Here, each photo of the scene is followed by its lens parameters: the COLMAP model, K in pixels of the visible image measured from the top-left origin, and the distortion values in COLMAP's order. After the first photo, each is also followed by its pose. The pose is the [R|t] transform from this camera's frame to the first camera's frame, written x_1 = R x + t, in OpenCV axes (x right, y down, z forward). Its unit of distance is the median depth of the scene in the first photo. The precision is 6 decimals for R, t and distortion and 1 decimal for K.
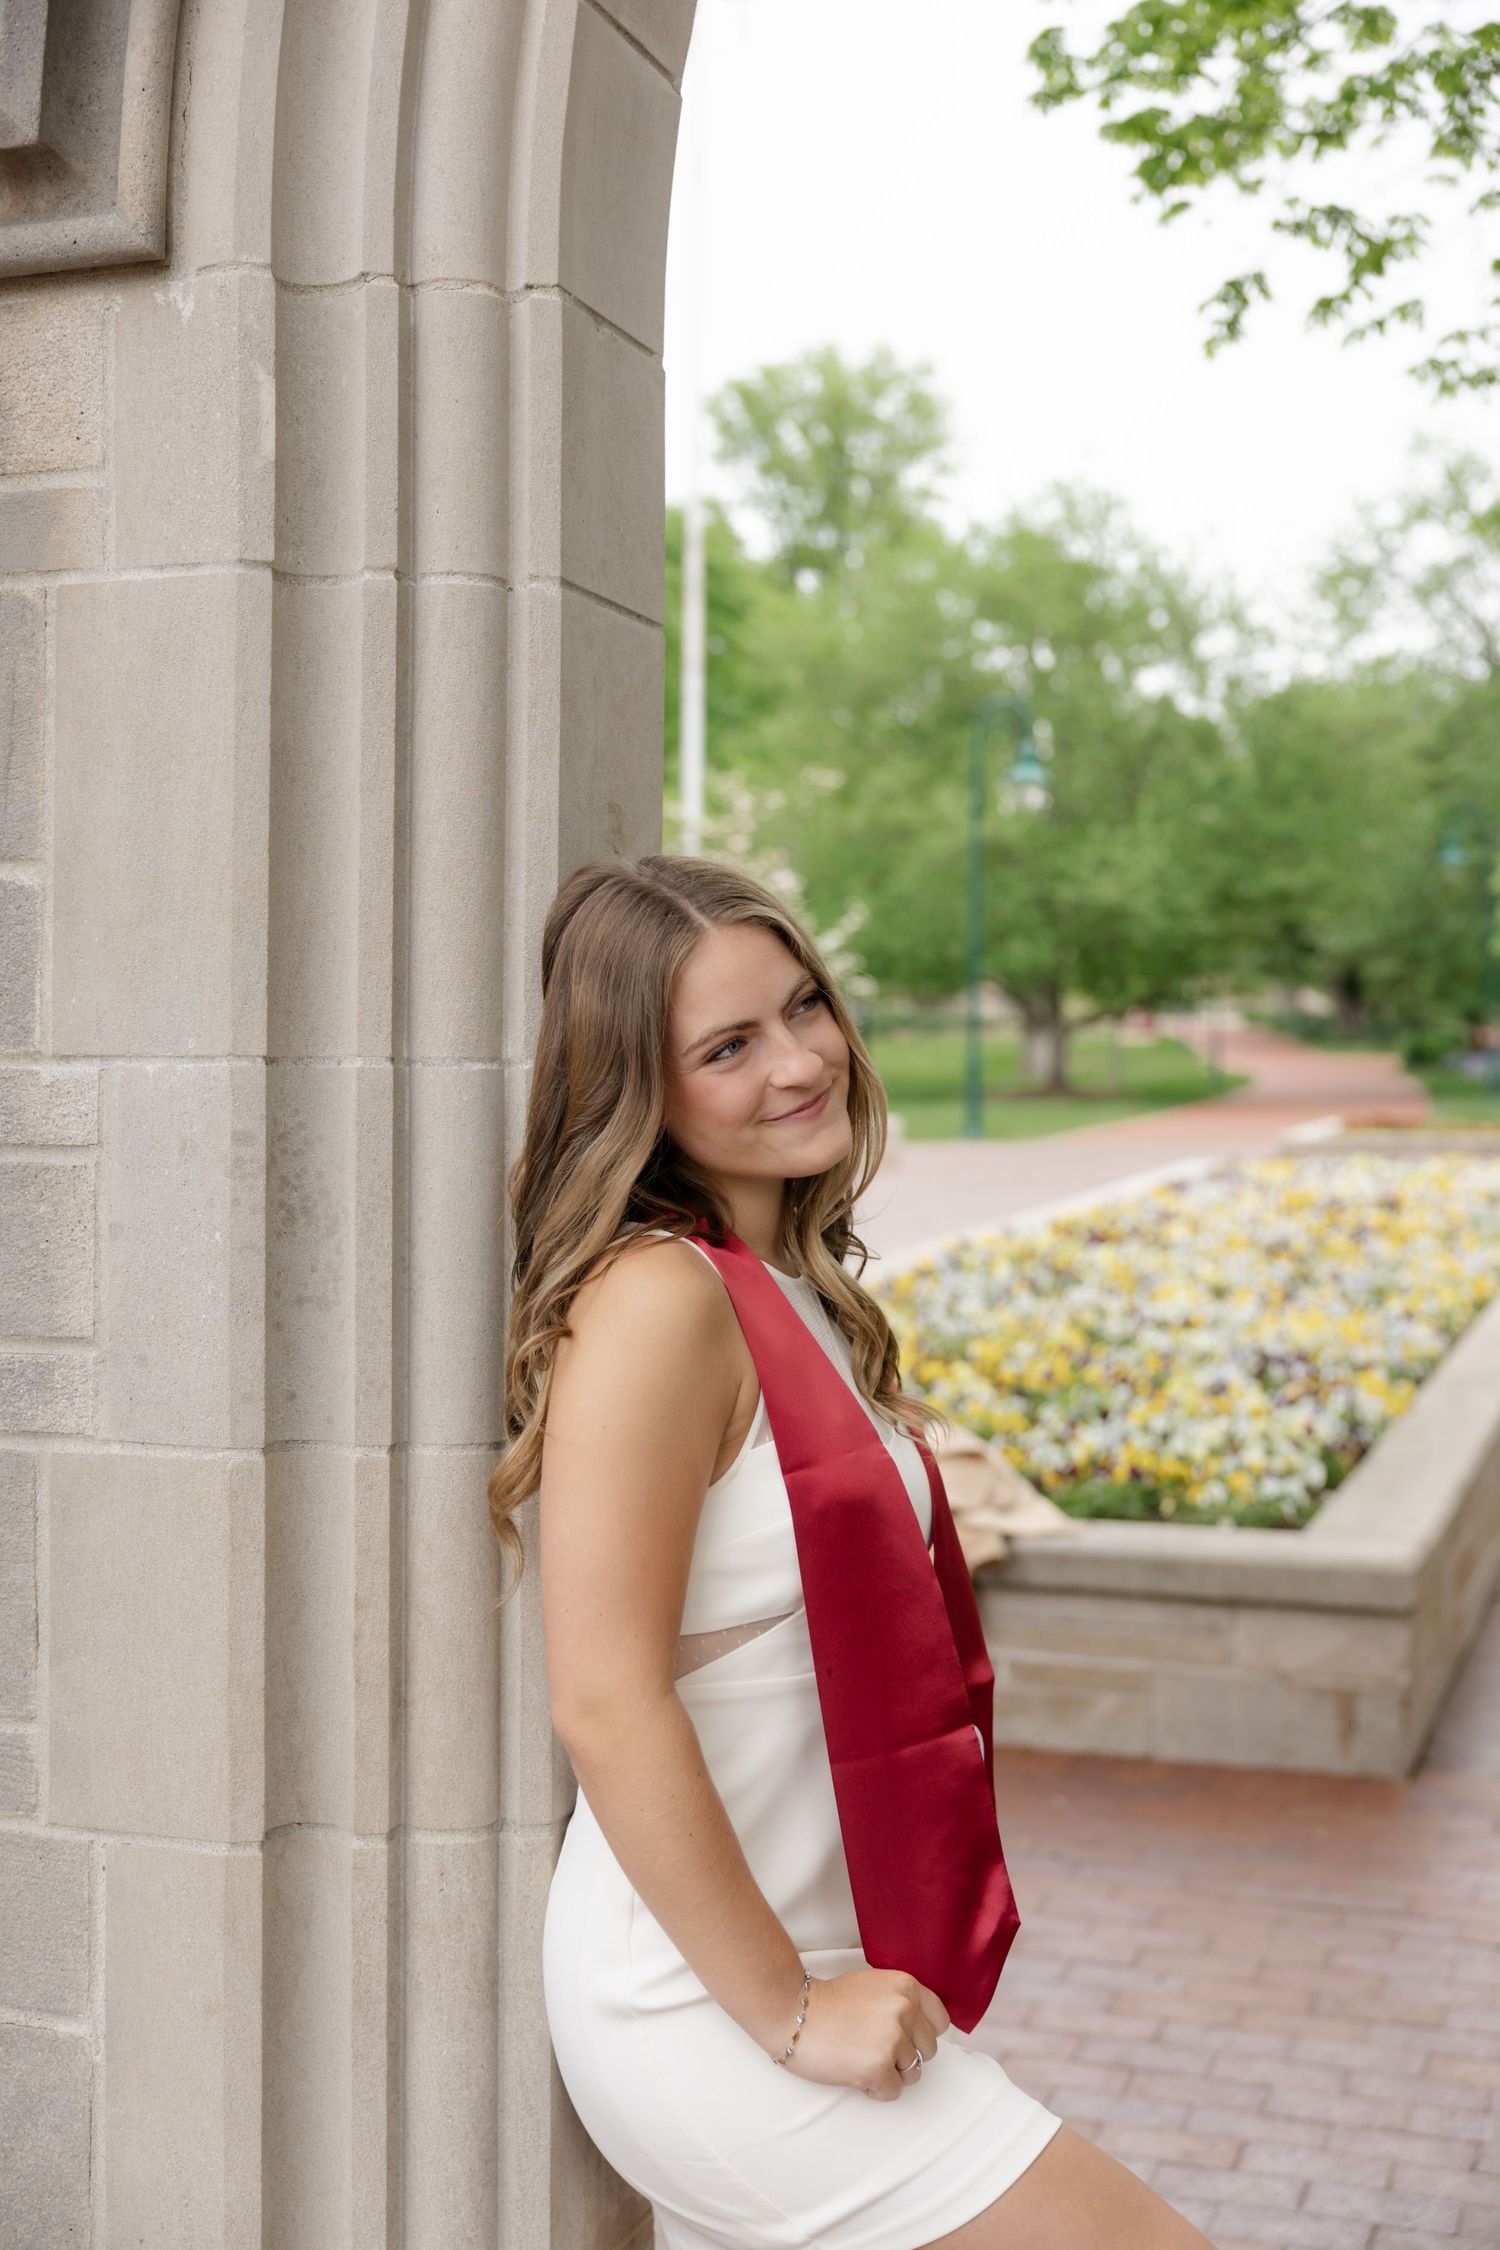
lens RADIAL K [[2496.8, 0, 783.0], [0, 2496.8, 1132.3], [0, 0, 1]] dist [0.001901, -0.003392]
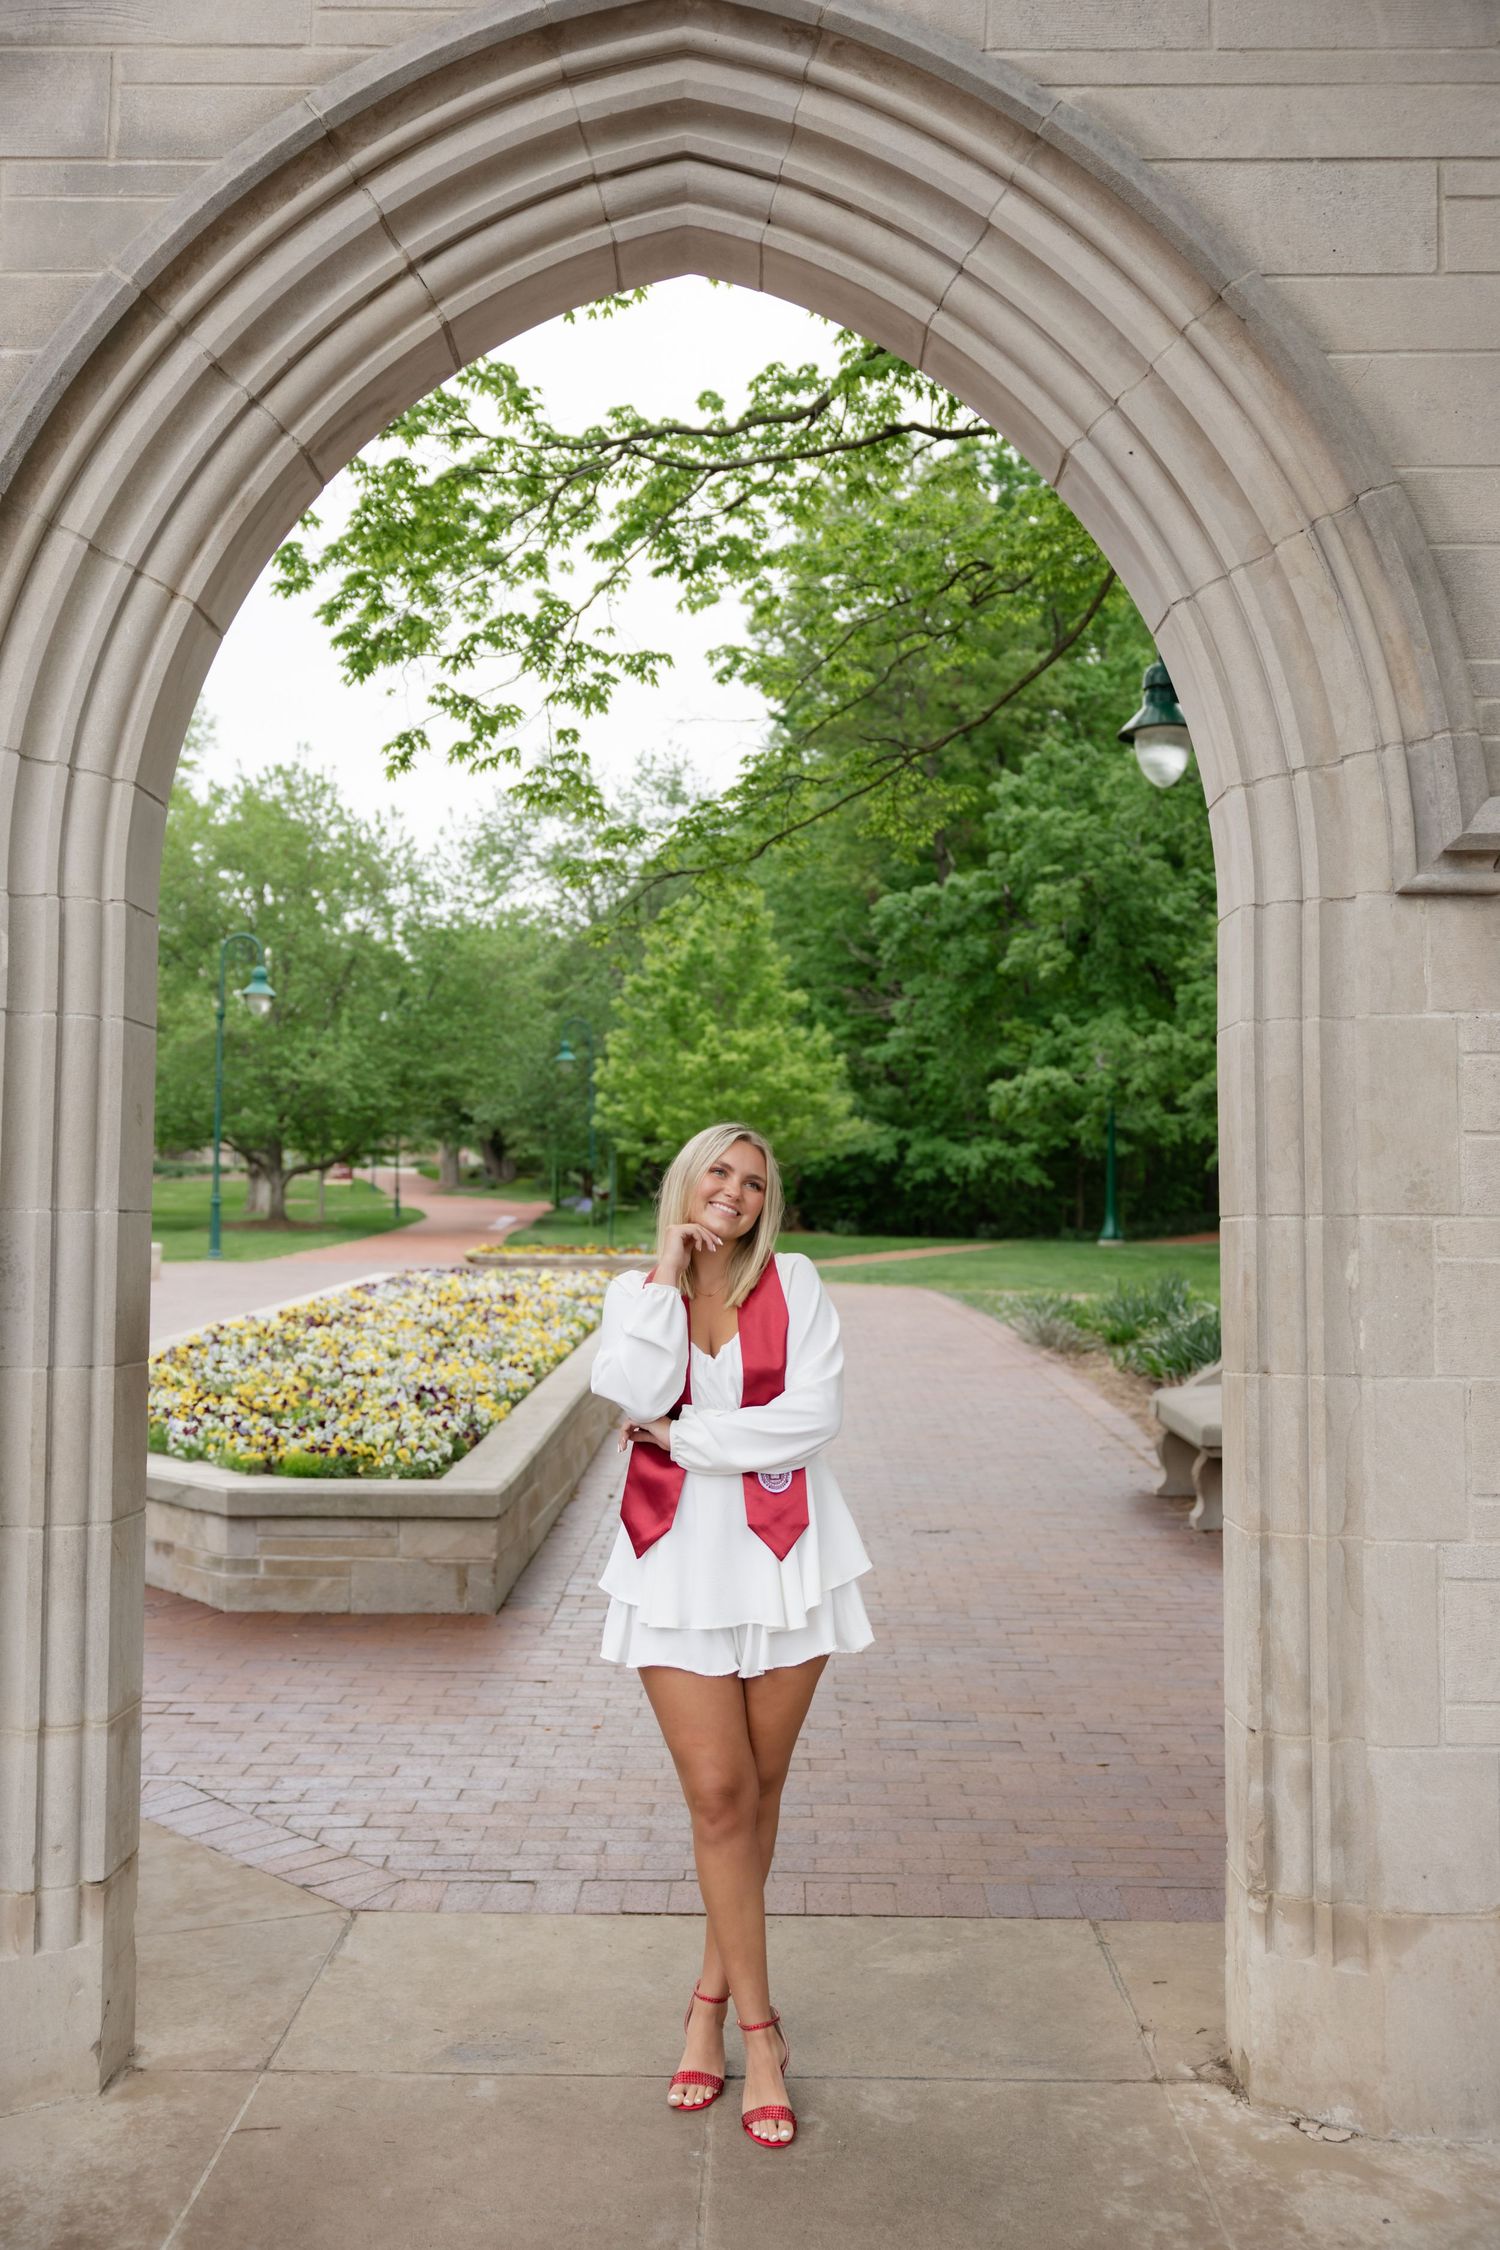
lens RADIAL K [[2076.8, 0, 713.6], [0, 2076.8, 1140.4], [0, 0, 1]] dist [0.019577, 0.001656]
pose [[0.948659, 0.016903, 0.315848, -0.099503], [0.000897, 0.998423, -0.056127, 0.010049], [-0.316298, 0.053529, 0.947148, -0.619550]]
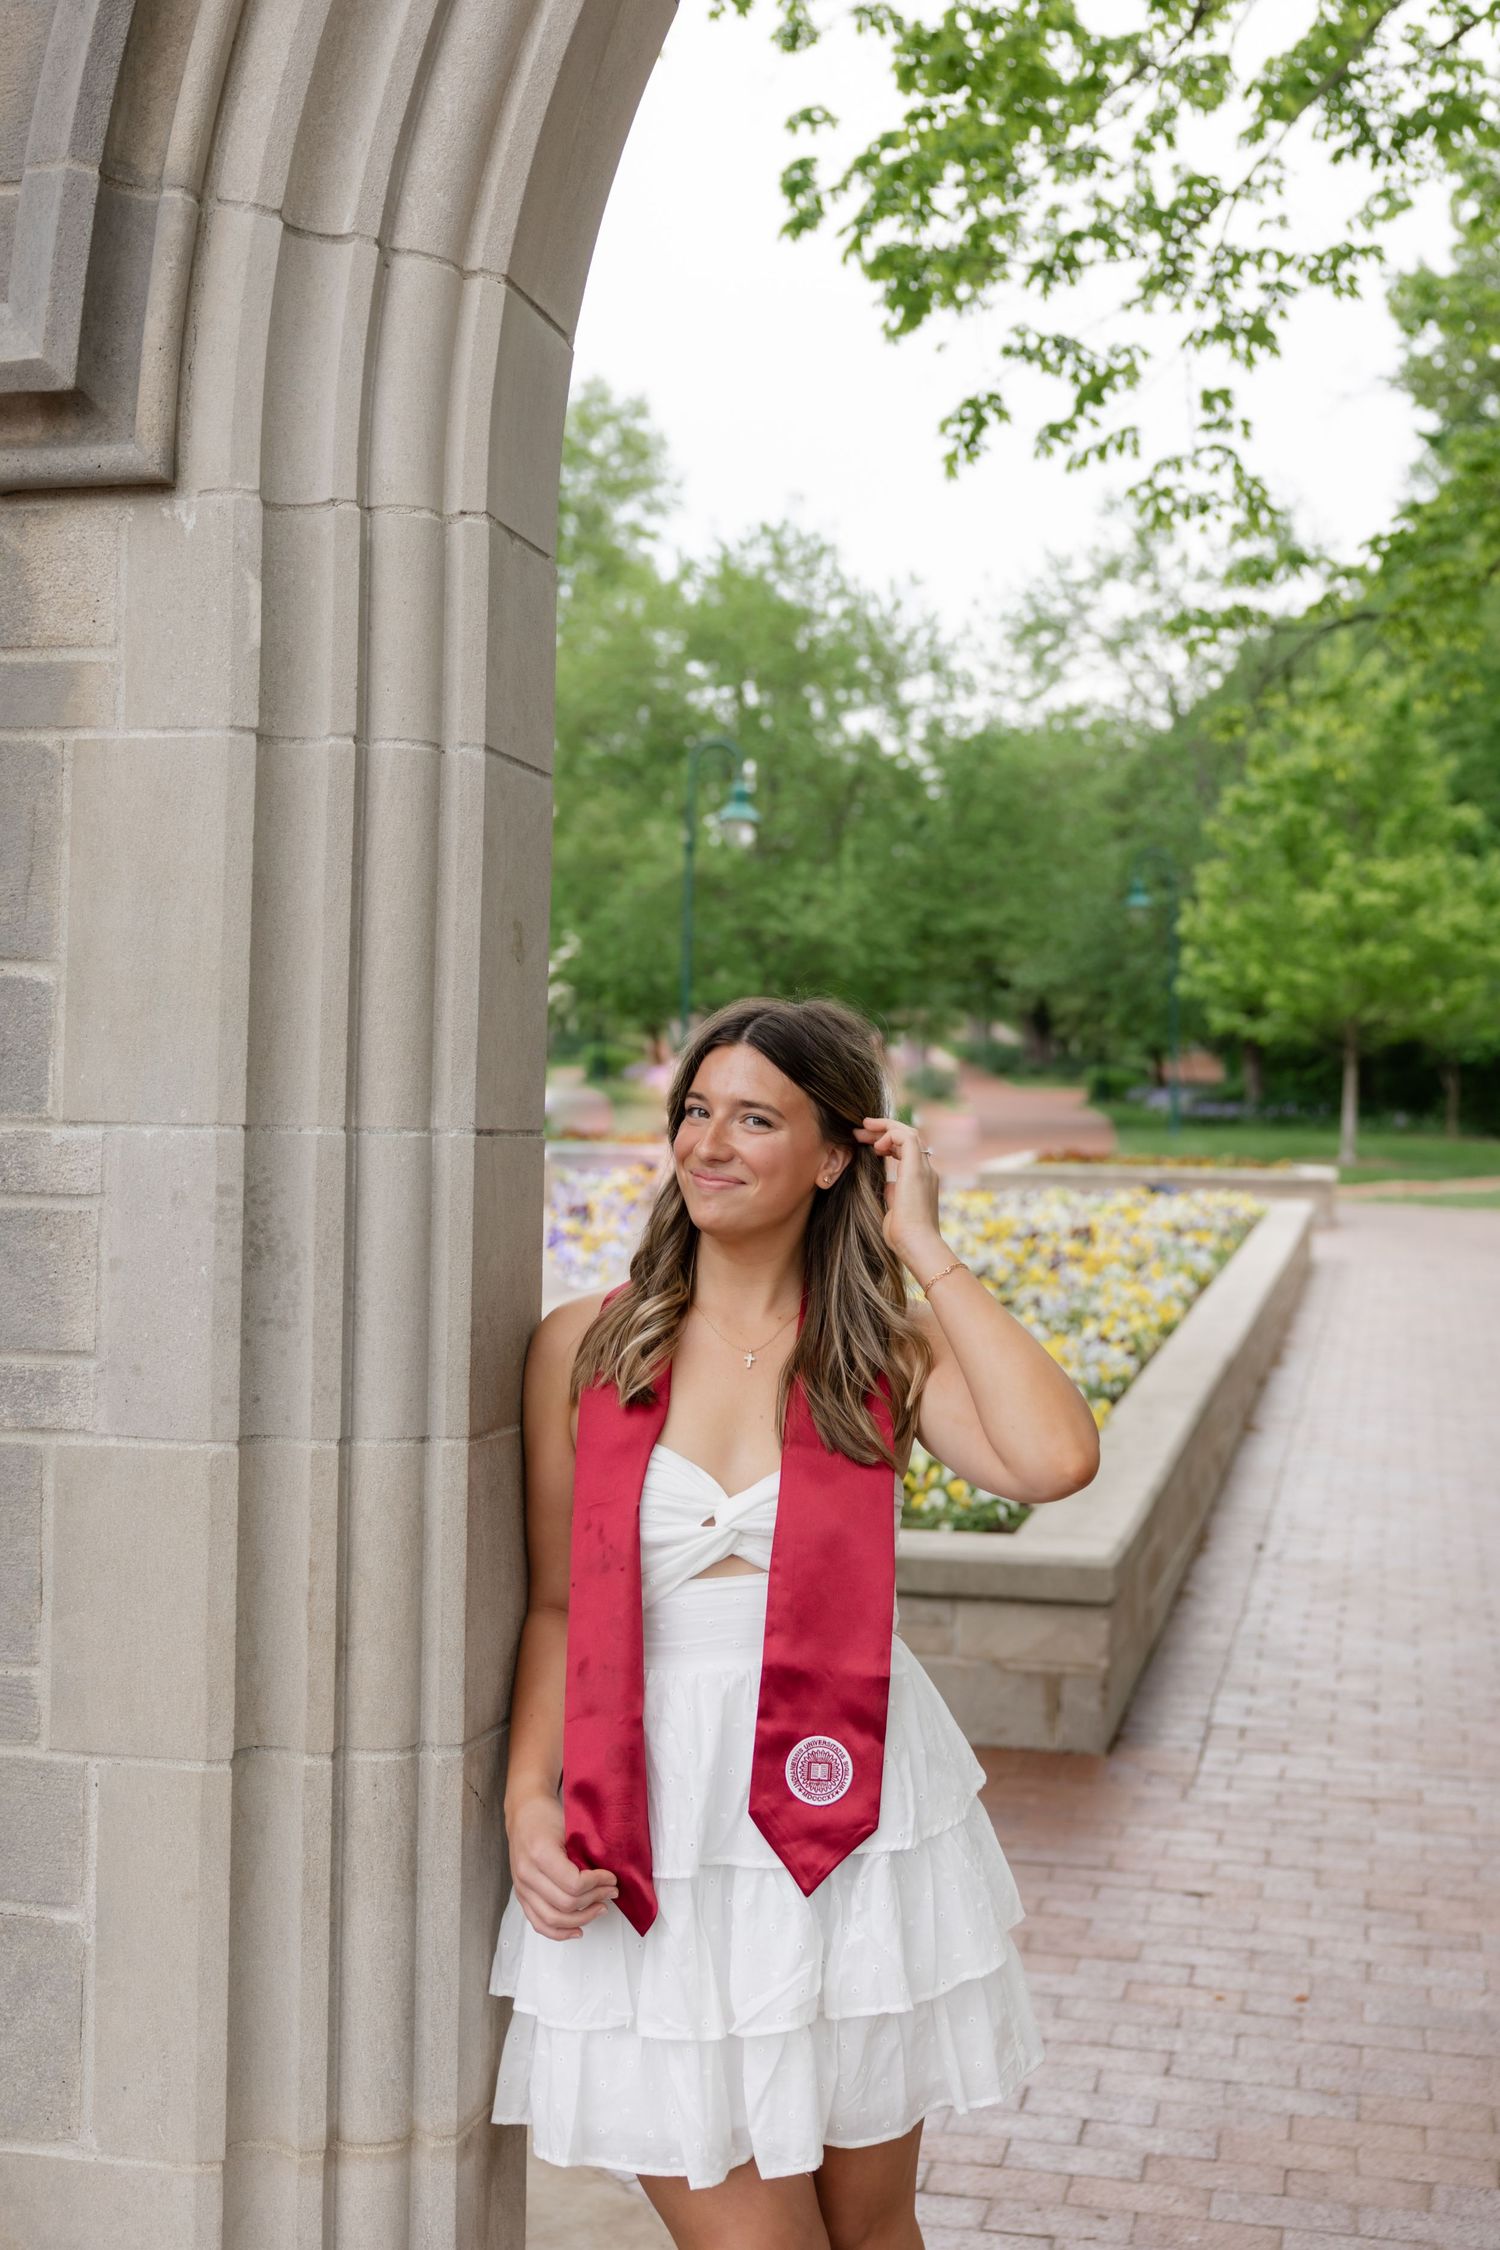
lens RADIAL K [[2519.0, 0, 745.4], [0, 2519.0, 1112.5], [0, 0, 1]] dist [-0.002904, 0.009093]
pose [[0.993841, 0.014258, 0.109898, -0.051589], [-0.012538, 0.999788, -0.016325, -0.010211], [-0.110107, 0.014846, 0.993809, -0.144274]]
